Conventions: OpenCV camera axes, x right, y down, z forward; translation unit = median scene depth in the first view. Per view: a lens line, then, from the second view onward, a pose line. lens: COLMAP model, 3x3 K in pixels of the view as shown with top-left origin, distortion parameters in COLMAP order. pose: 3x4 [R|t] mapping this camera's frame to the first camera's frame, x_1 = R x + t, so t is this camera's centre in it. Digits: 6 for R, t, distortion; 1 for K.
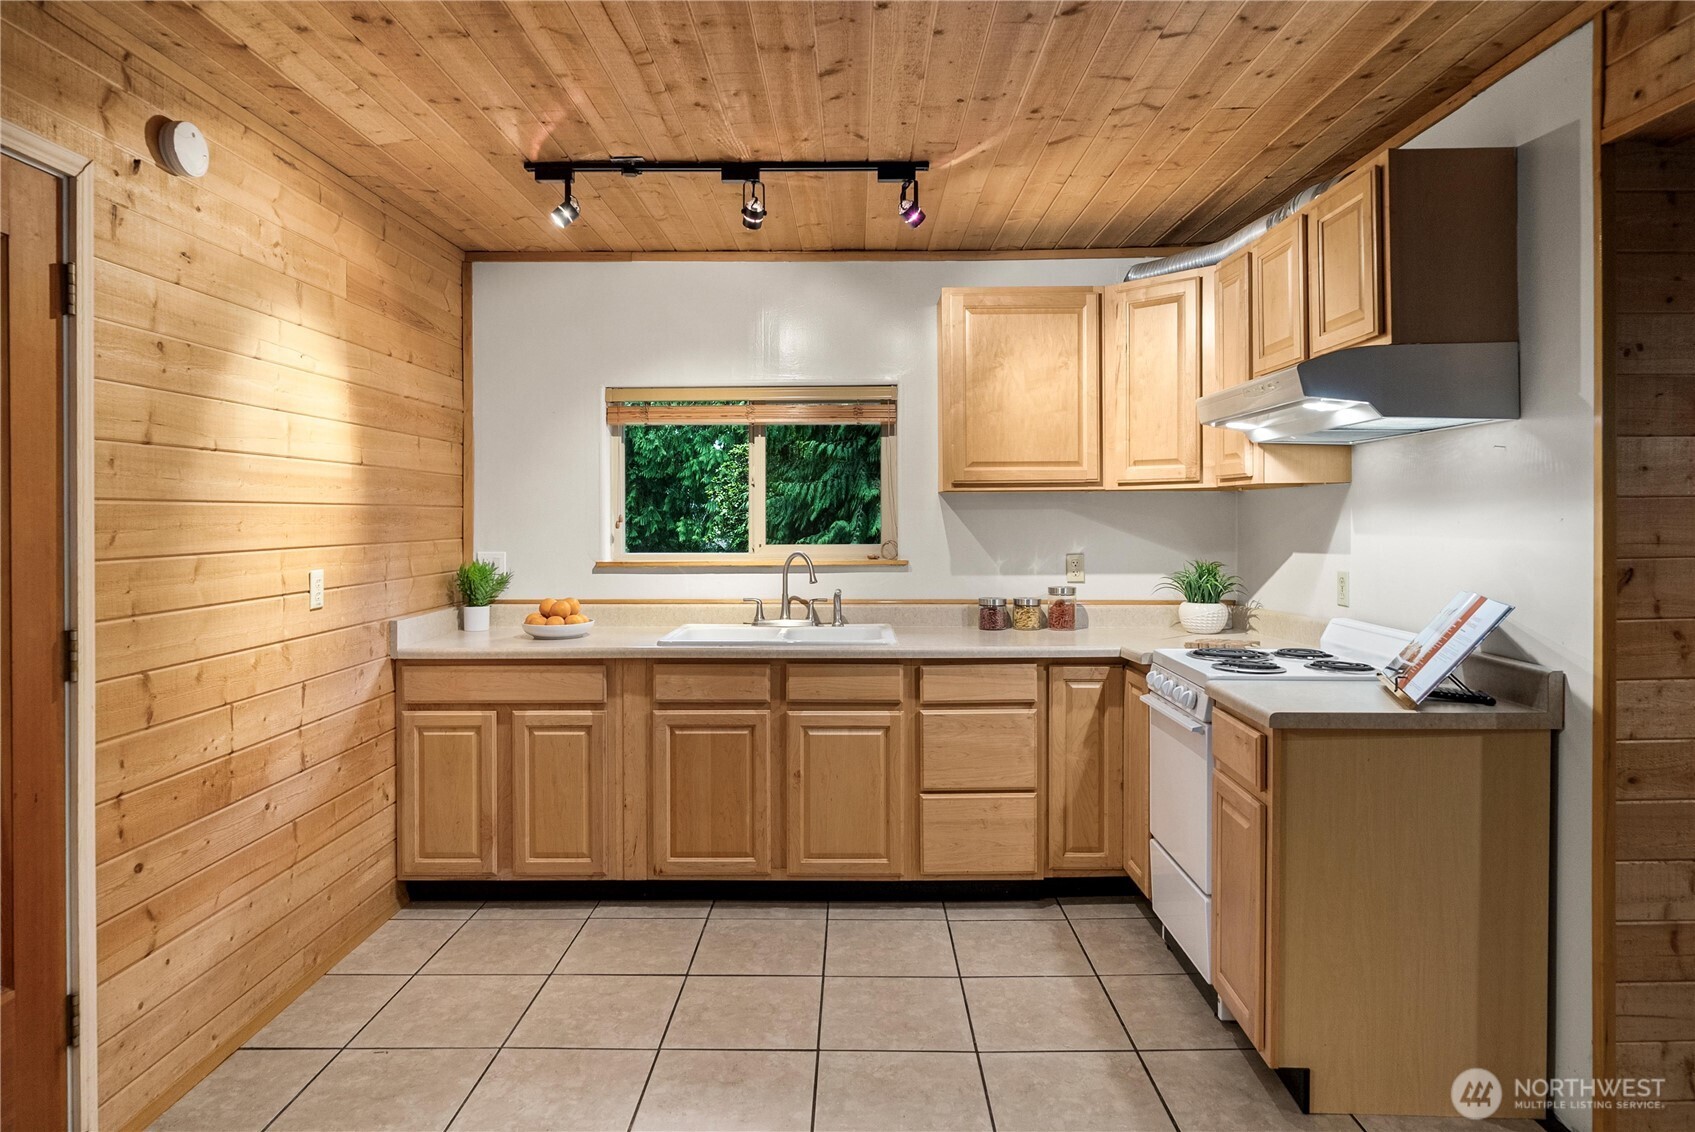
lens RADIAL K [[991.7, 0, 840.4], [0, 991.7, 522.4], [0, 0, 1]] dist [0.001994, 0.001188]
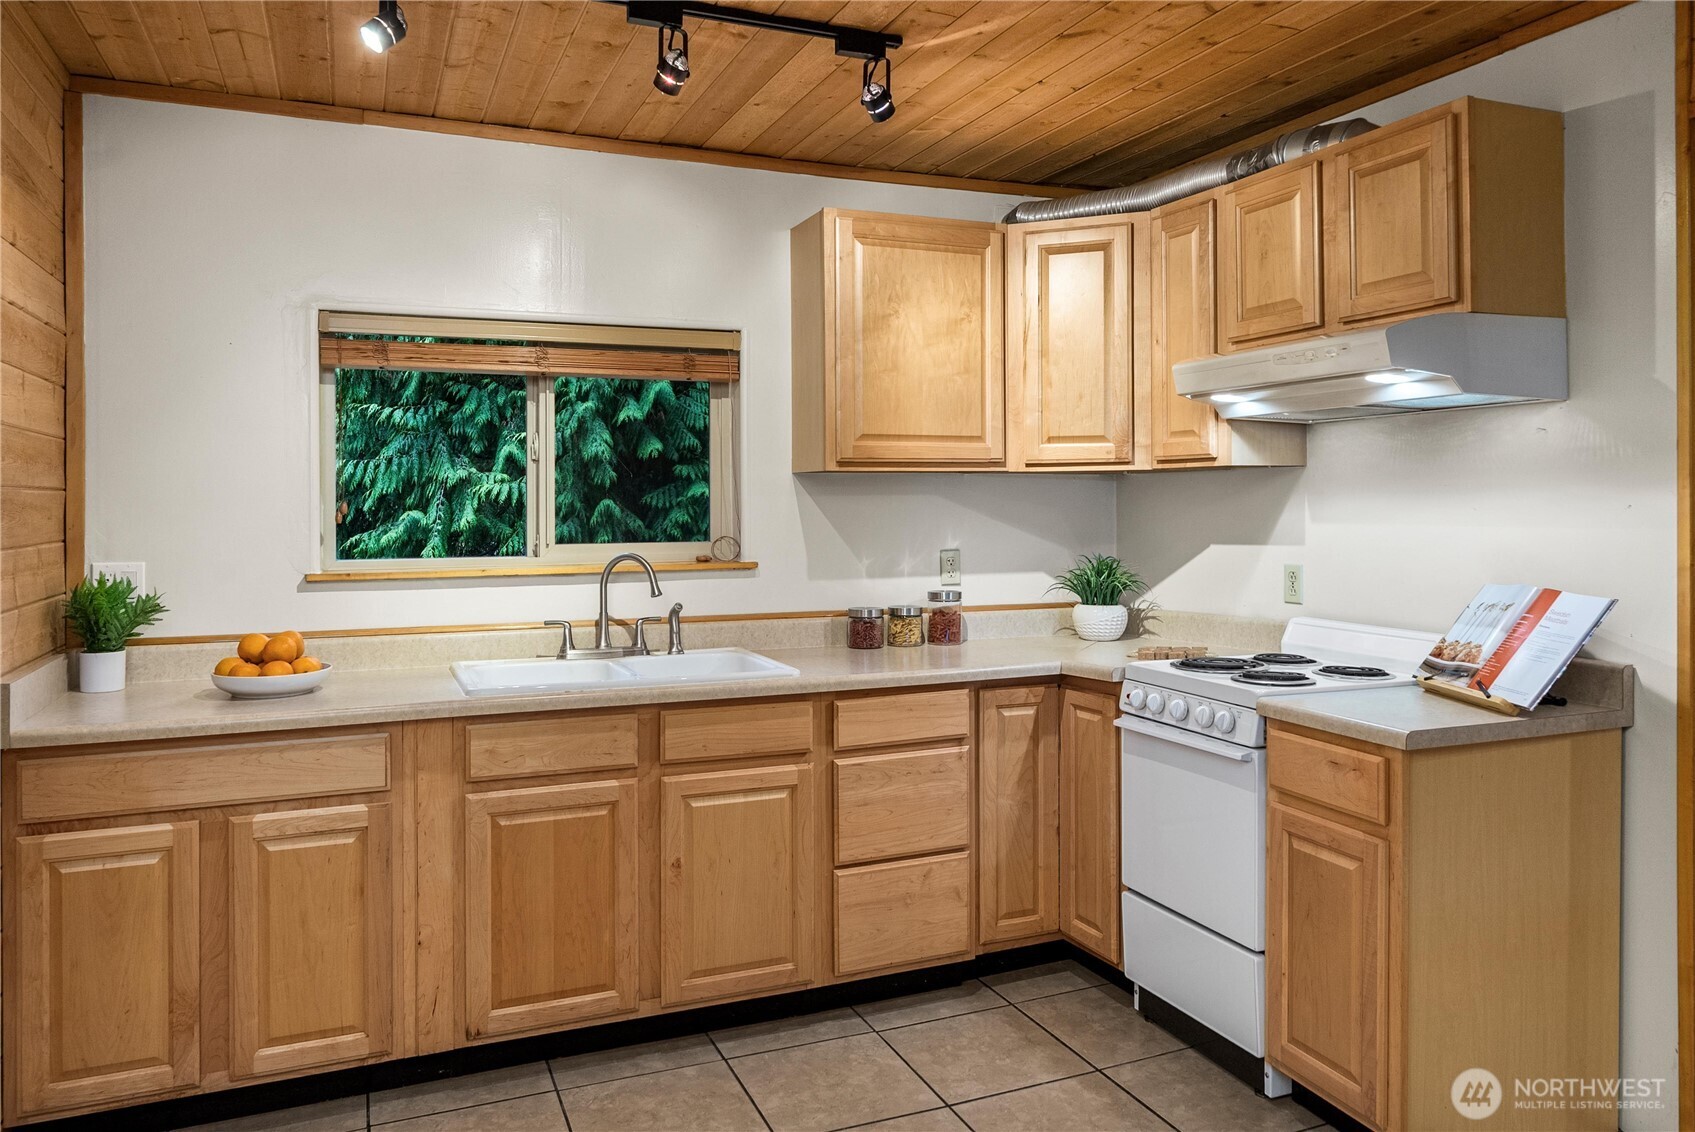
lens RADIAL K [[1192.8, 0, 845.1], [0, 1192.8, 503.2], [0, 0, 1]] dist [0.004162, -0.002638]
pose [[0.918559, -0.000621, 0.395285, -0.270473], [0.003585, 0.999971, -0.006759, -0.000455], [-0.395269, 0.007625, 0.918534, 0.156012]]
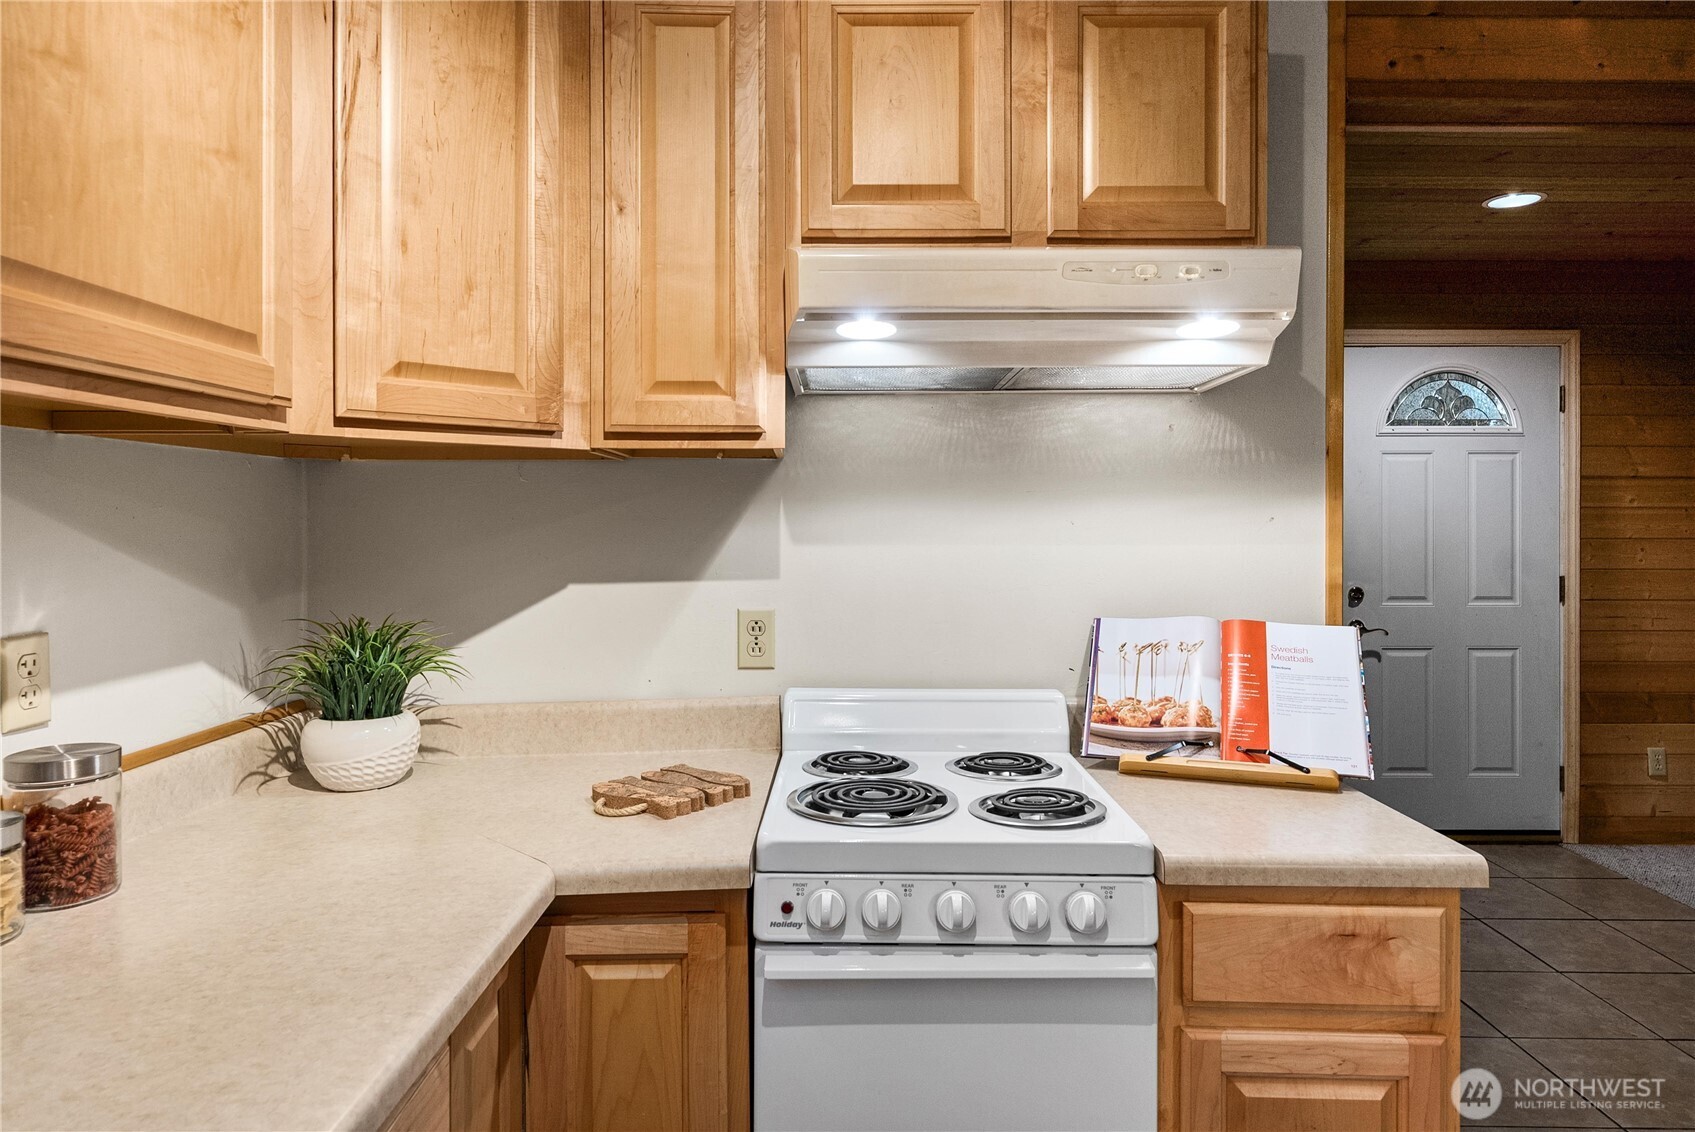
lens RADIAL K [[1051.3, 0, 847.9], [0, 1051.3, 520.4], [0, 0, 1]] dist [-0.001172, -0.000420]
pose [[-0.008378, 0.002679, 0.999961, -0.102878], [0.006335, 0.999976, -0.002626, -0.001011], [-0.999945, 0.006313, -0.008395, 0.880145]]
